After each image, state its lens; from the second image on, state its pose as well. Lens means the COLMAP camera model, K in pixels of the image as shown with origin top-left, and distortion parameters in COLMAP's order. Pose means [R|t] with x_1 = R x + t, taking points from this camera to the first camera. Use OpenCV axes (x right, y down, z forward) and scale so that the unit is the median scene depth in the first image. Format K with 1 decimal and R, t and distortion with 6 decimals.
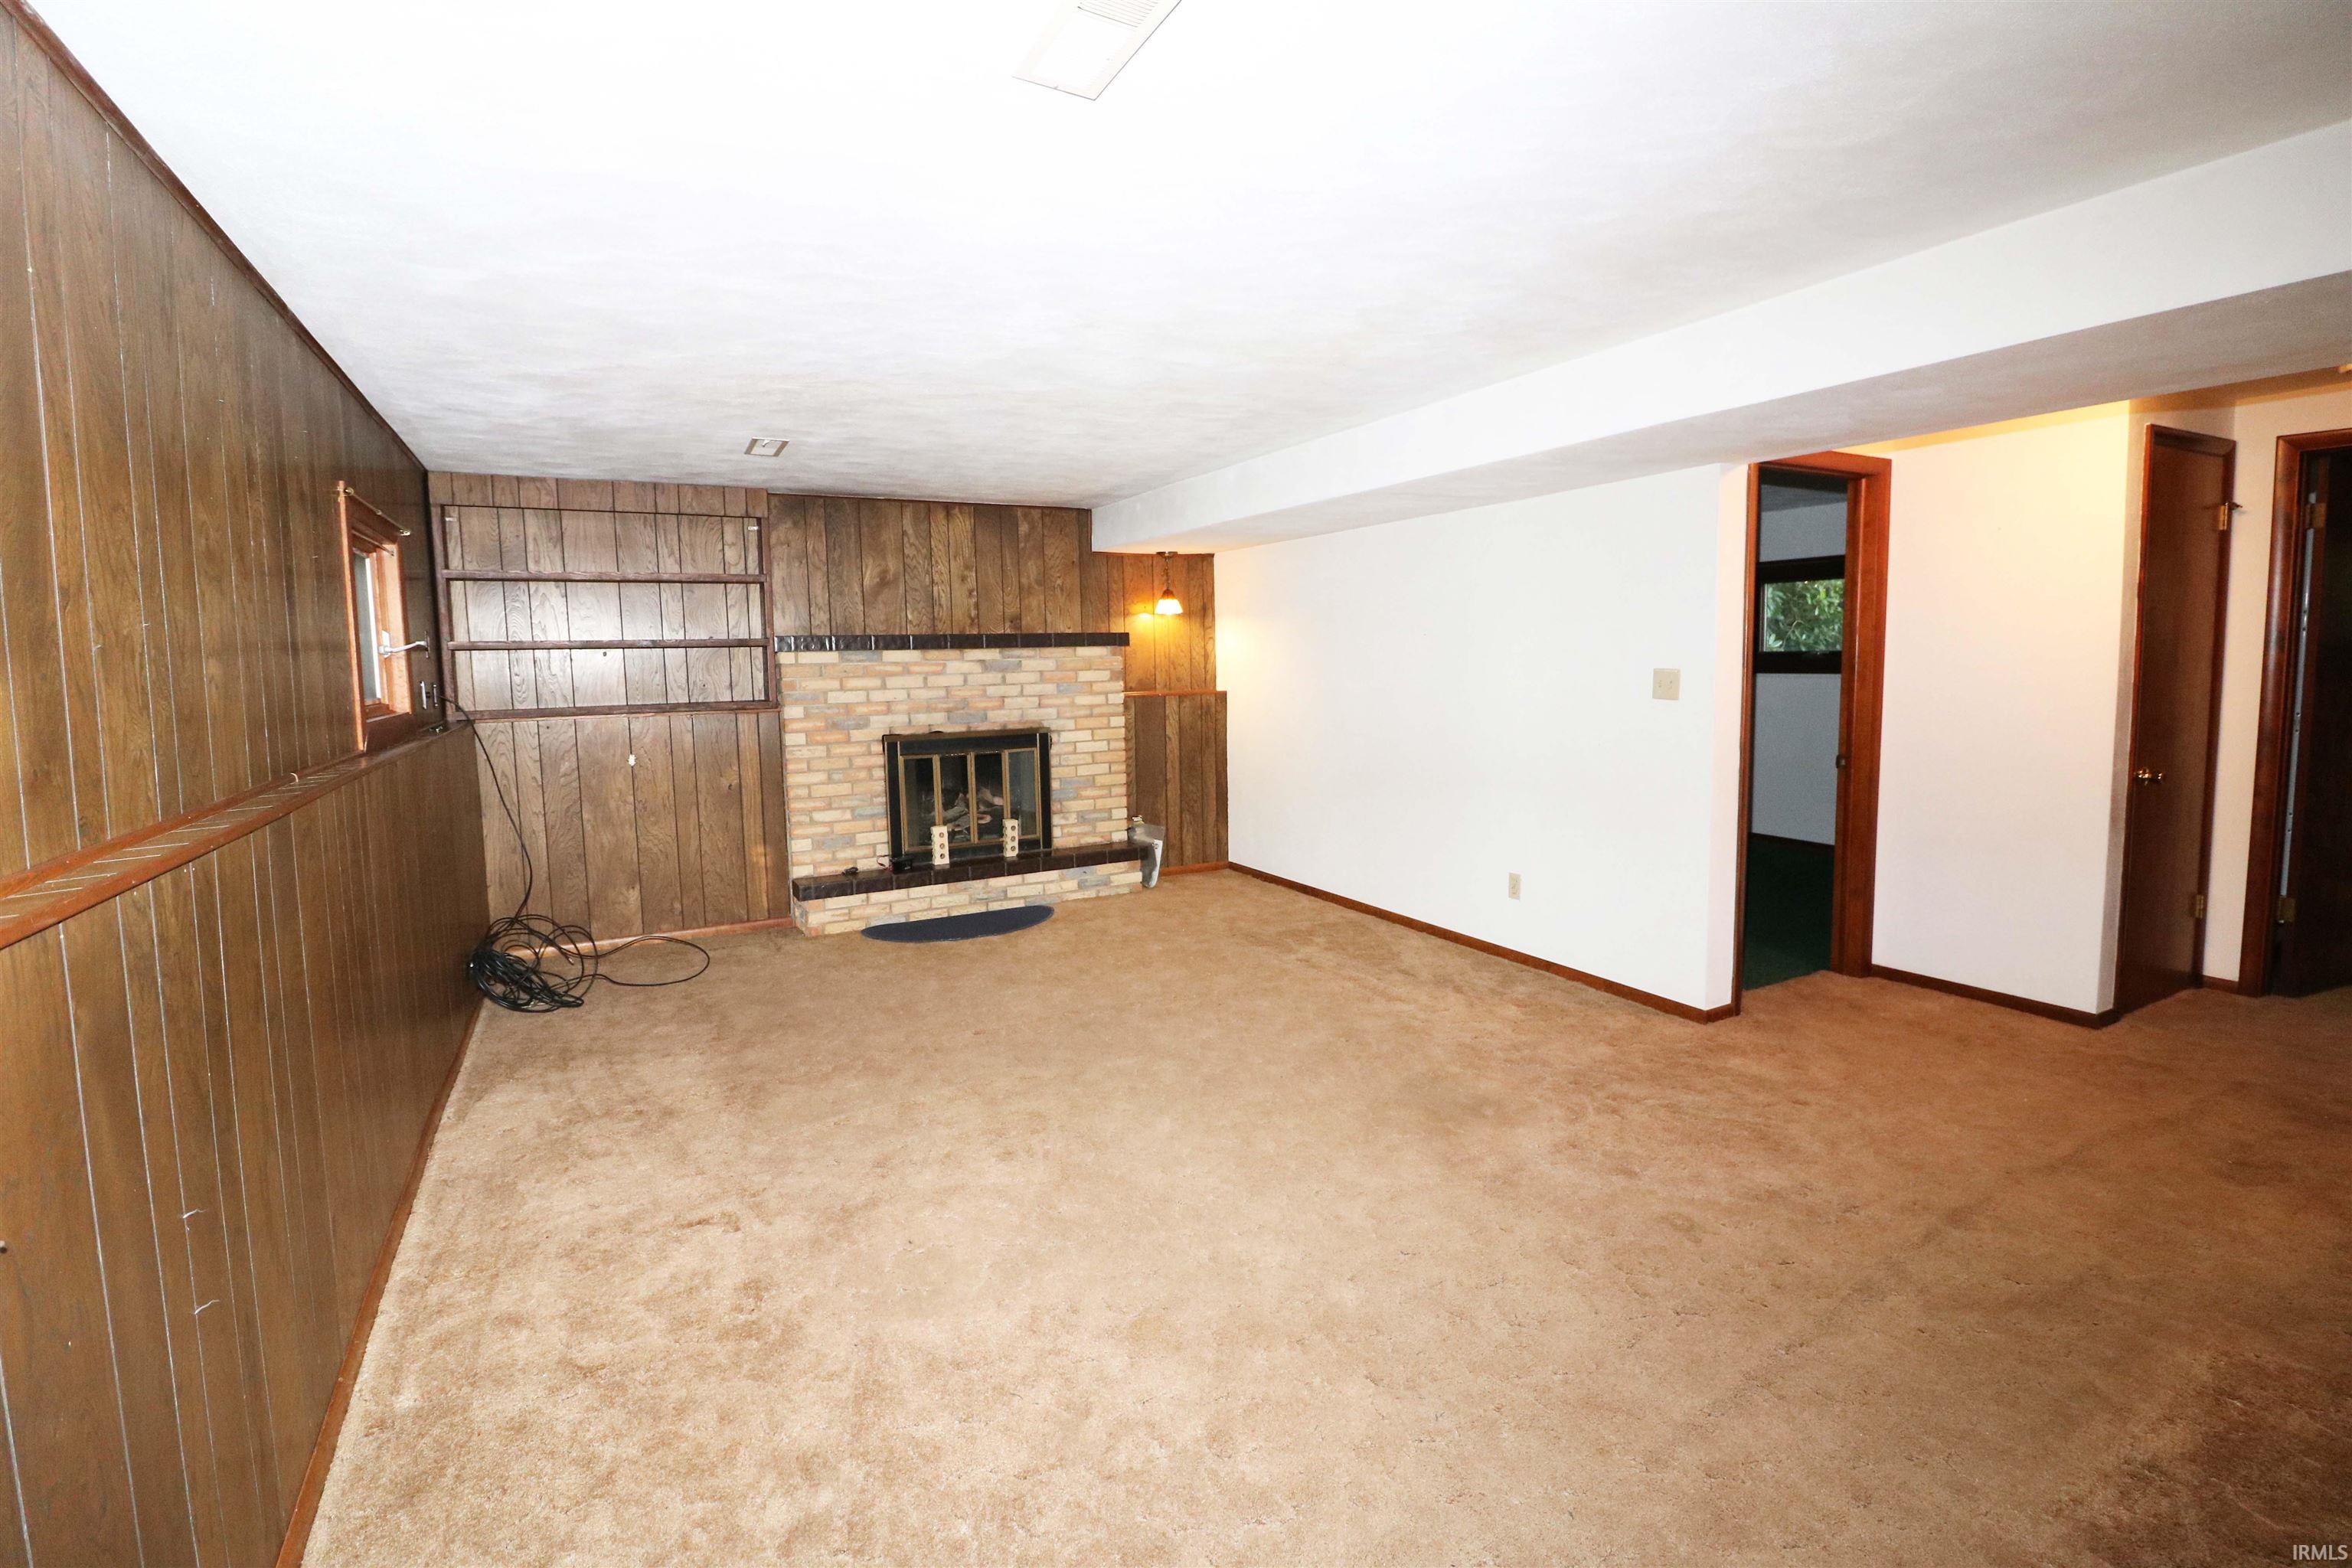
lens RADIAL K [[1077.3, 0, 1171.1], [0, 1077.3, 752.4], [0, 0, 1]] dist [0.001470, -0.013841]
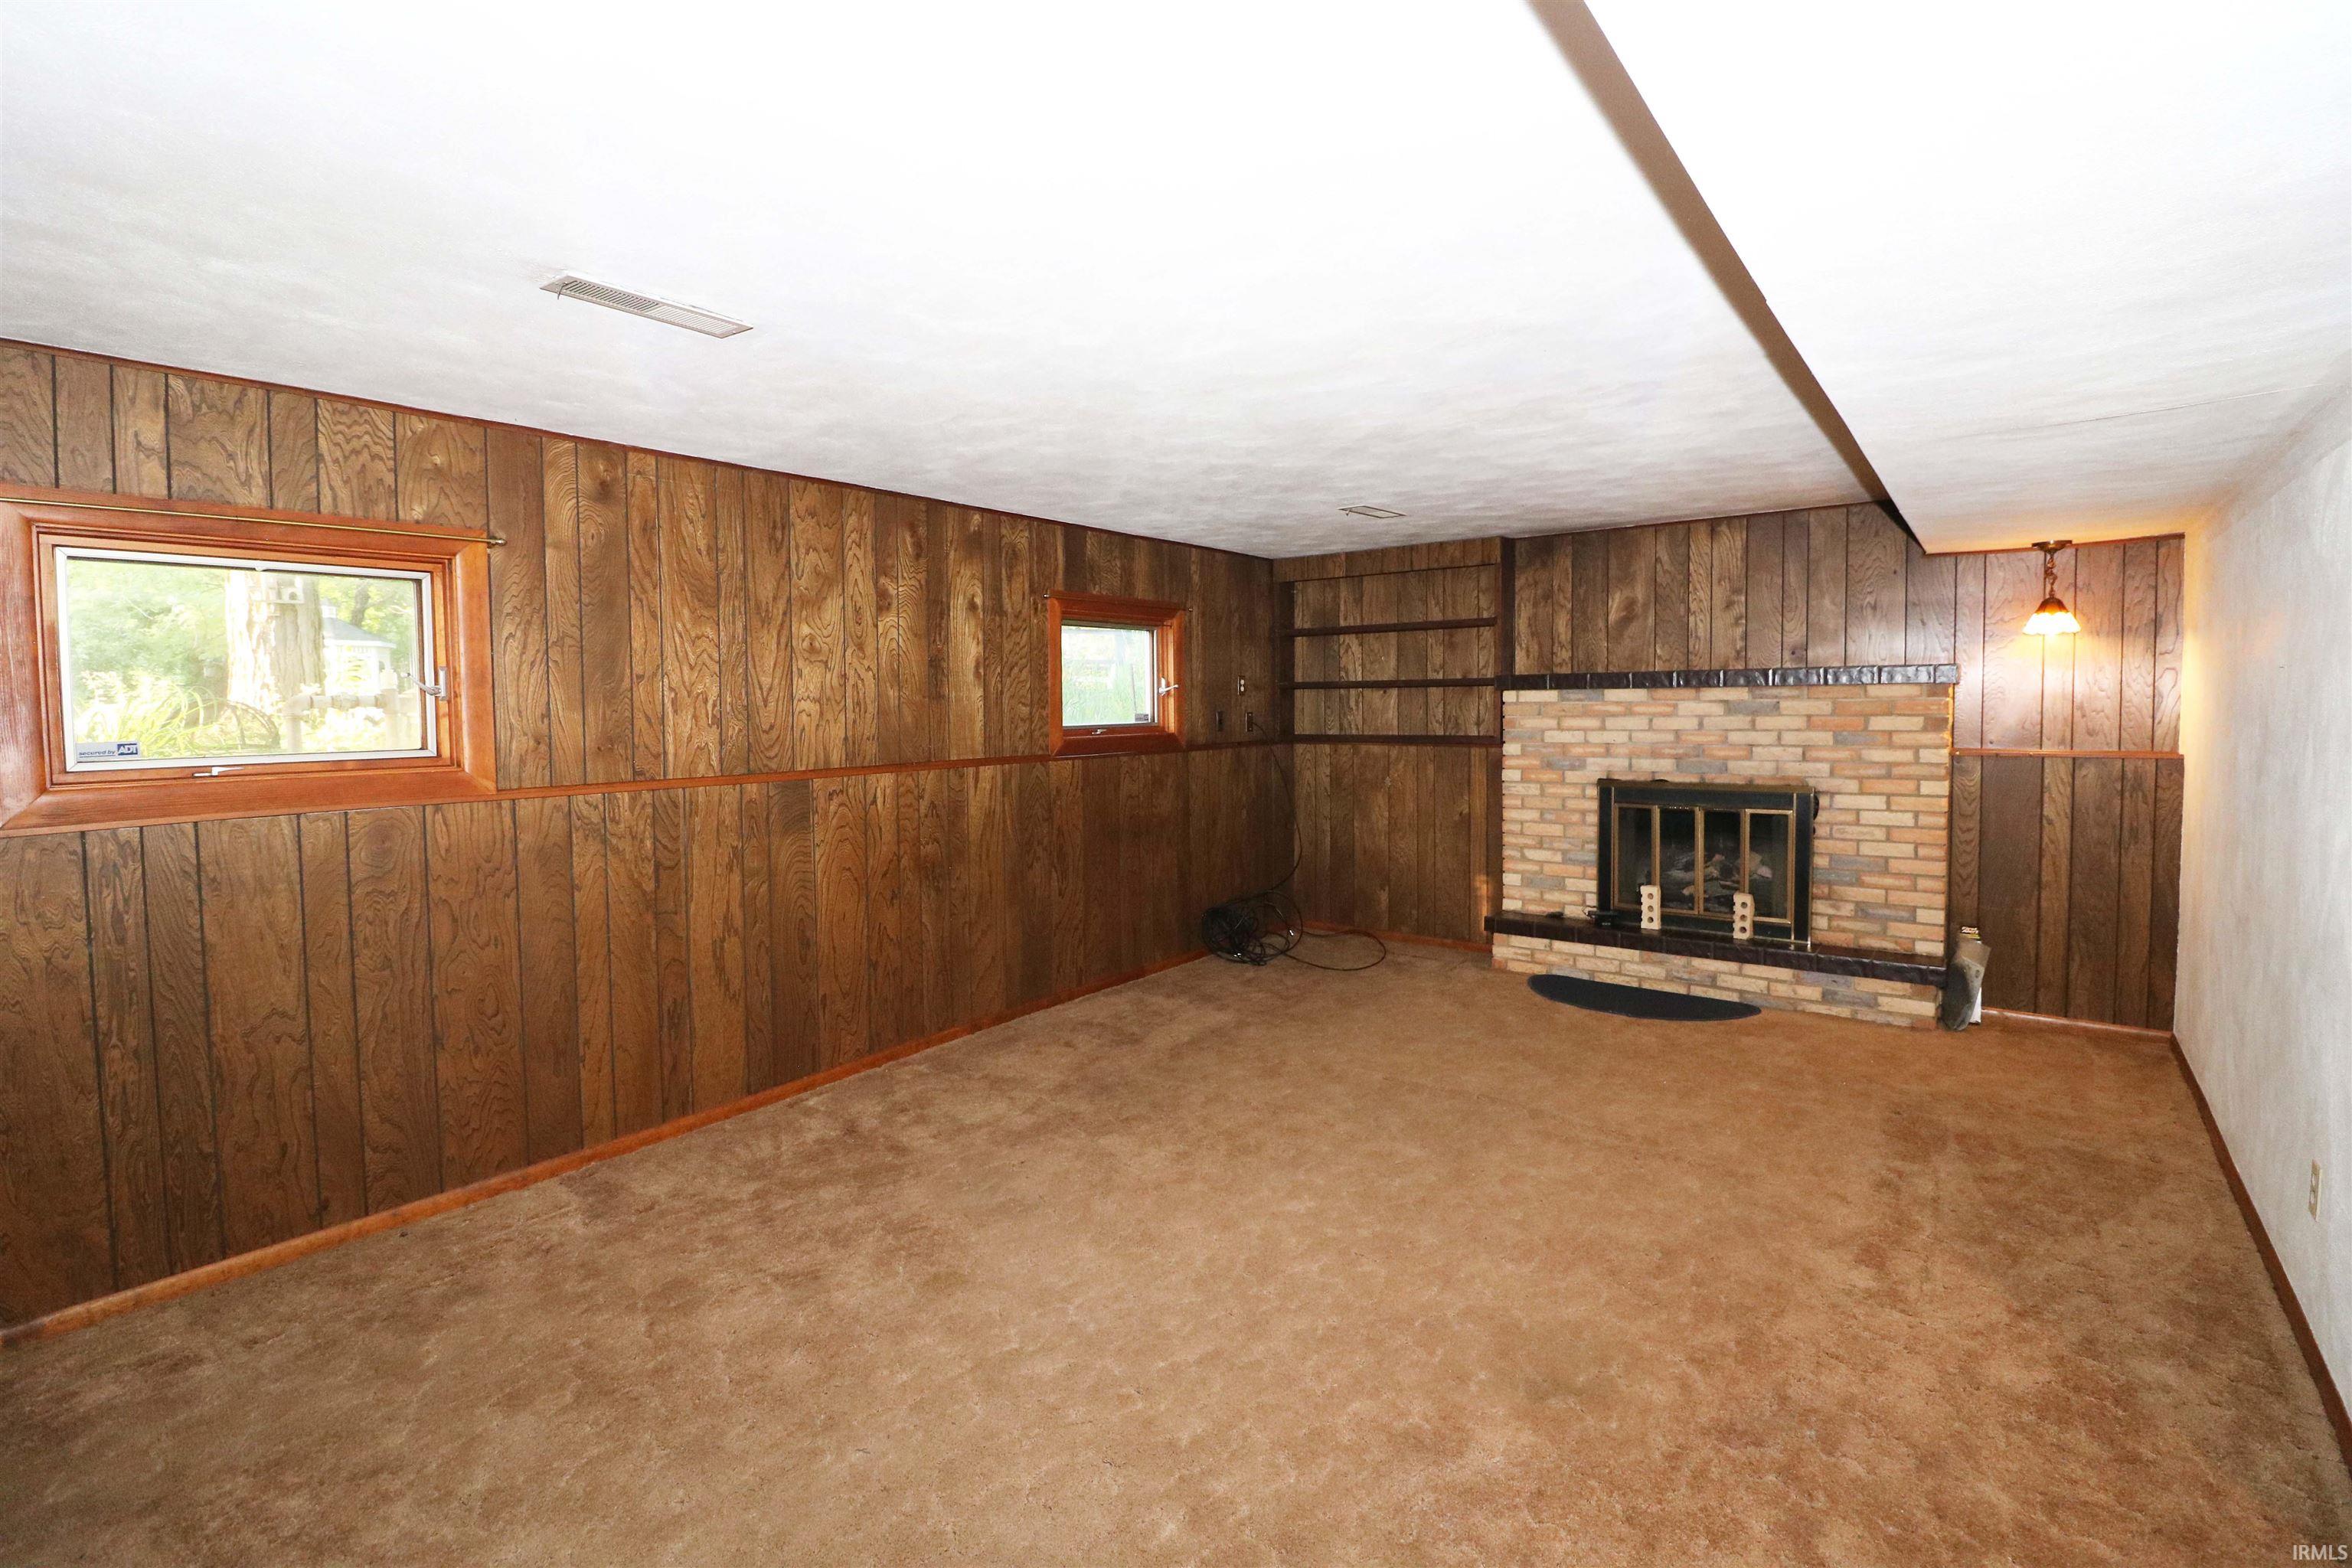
lens RADIAL K [[1077.3, 0, 1171.1], [0, 1077.3, 752.4], [0, 0, 1]] dist [0.001470, -0.013841]
pose [[0.405093, 0.058427, -0.912407, 0.432378], [-0.077694, 0.996546, 0.029320, -0.036984], [0.910968, 0.059011, 0.408234, 0.268758]]
